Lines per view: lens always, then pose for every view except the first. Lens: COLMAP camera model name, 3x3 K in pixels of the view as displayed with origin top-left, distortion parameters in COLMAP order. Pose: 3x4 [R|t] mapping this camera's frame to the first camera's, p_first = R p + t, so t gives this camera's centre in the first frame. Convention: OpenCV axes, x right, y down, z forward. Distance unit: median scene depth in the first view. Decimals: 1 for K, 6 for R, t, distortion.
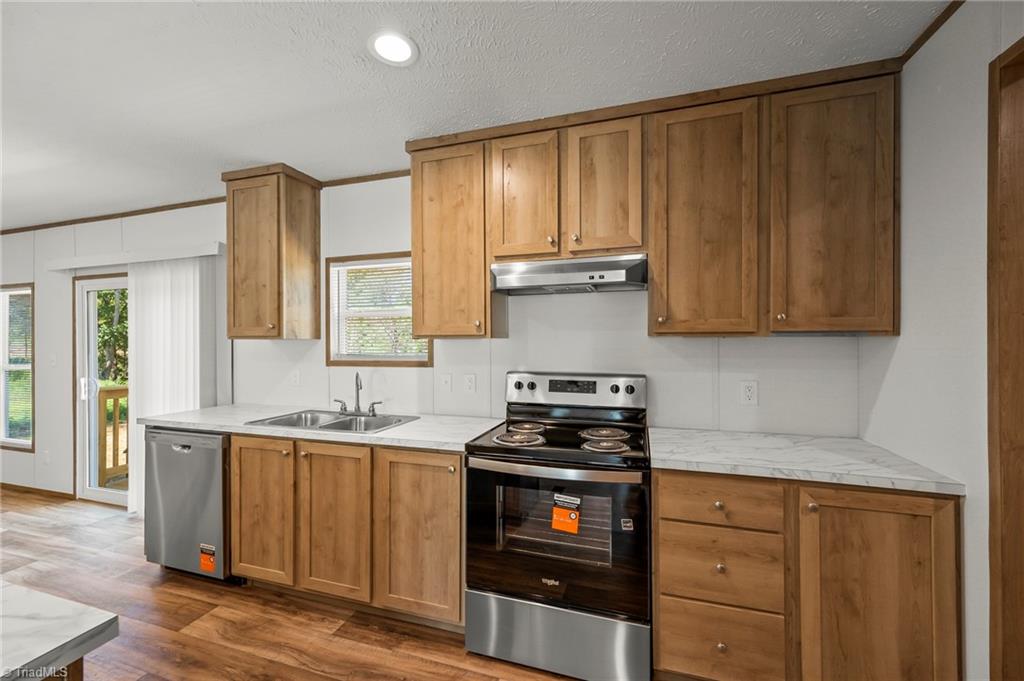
lens RADIAL K [[402.3, 0, 513.6], [0, 402.3, 341.2], [0, 0, 1]] dist [-0.001316, -0.000097]
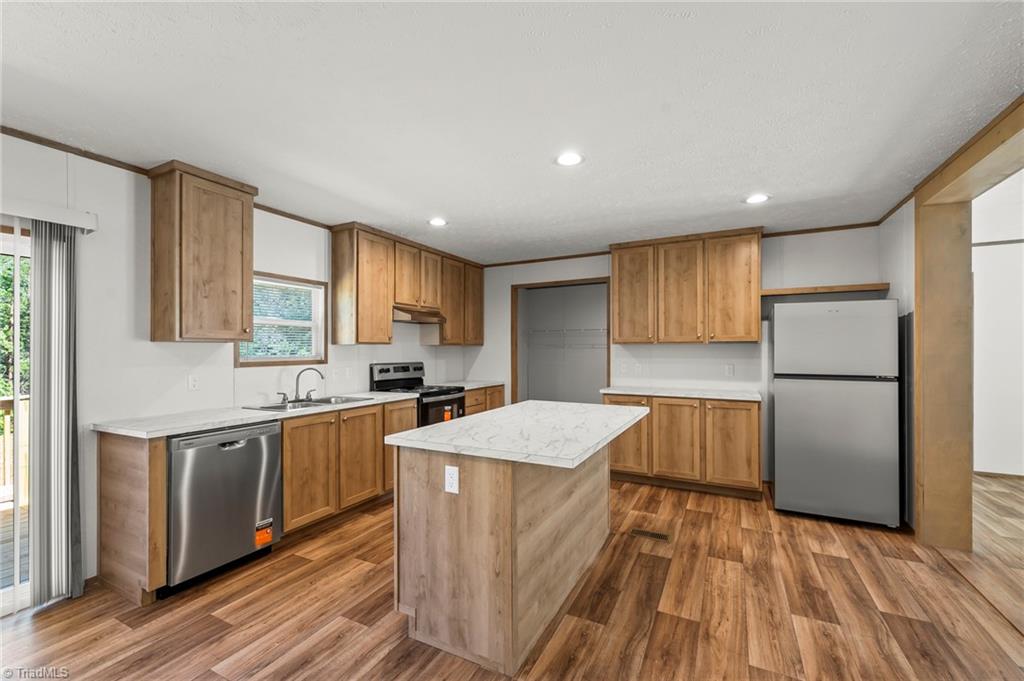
lens RADIAL K [[424.7, 0, 512.3], [0, 424.7, 348.8], [0, 0, 1]] dist [-0.003192, -0.000472]
pose [[0.175095, 0.006703, 0.984529, -2.016238], [0.003372, 0.999967, -0.007408, 0.031035], [-0.984546, 0.004617, 0.175067, 0.096598]]
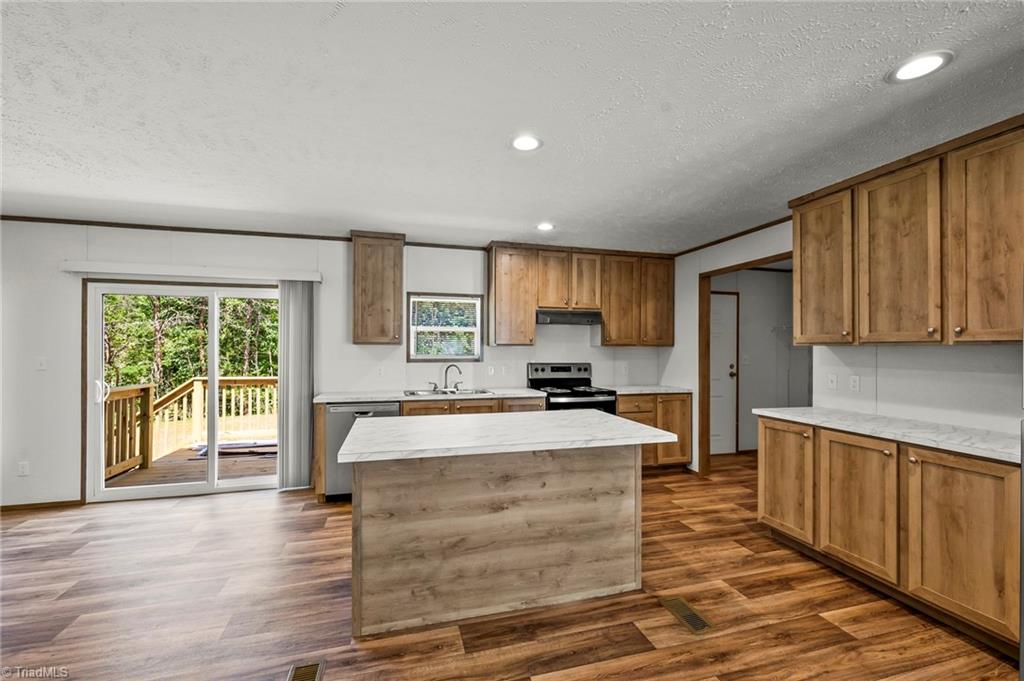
lens RADIAL K [[424.7, 0, 512.3], [0, 424.7, 348.8], [0, 0, 1]] dist [-0.003192, -0.000472]
pose [[0.839065, 0.006653, 0.543990, -1.396934], [-0.006621, 0.999976, -0.002018, 0.013622], [-0.543991, -0.001908, 0.839089, -0.789455]]
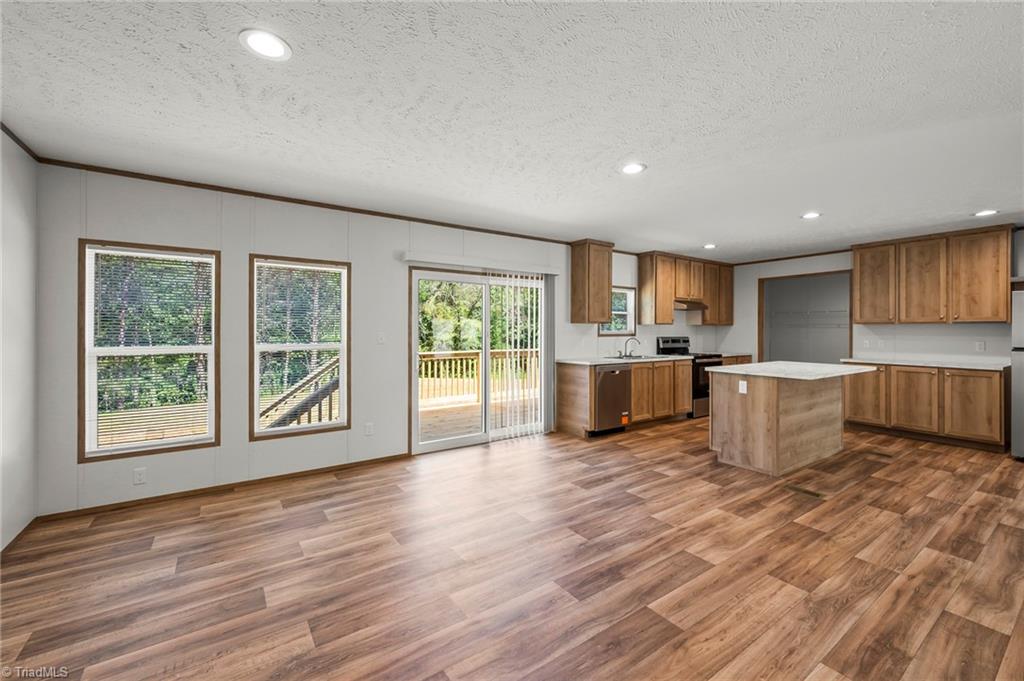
lens RADIAL K [[416.3, 0, 513.7], [0, 416.3, 330.5], [0, 0, 1]] dist [-0.001933, -0.000331]
pose [[0.621720, 0.005583, 0.783220, -3.331574], [-0.004123, 0.999984, -0.003856, 0.055141], [-0.783229, -0.000832, 0.621733, 0.018052]]
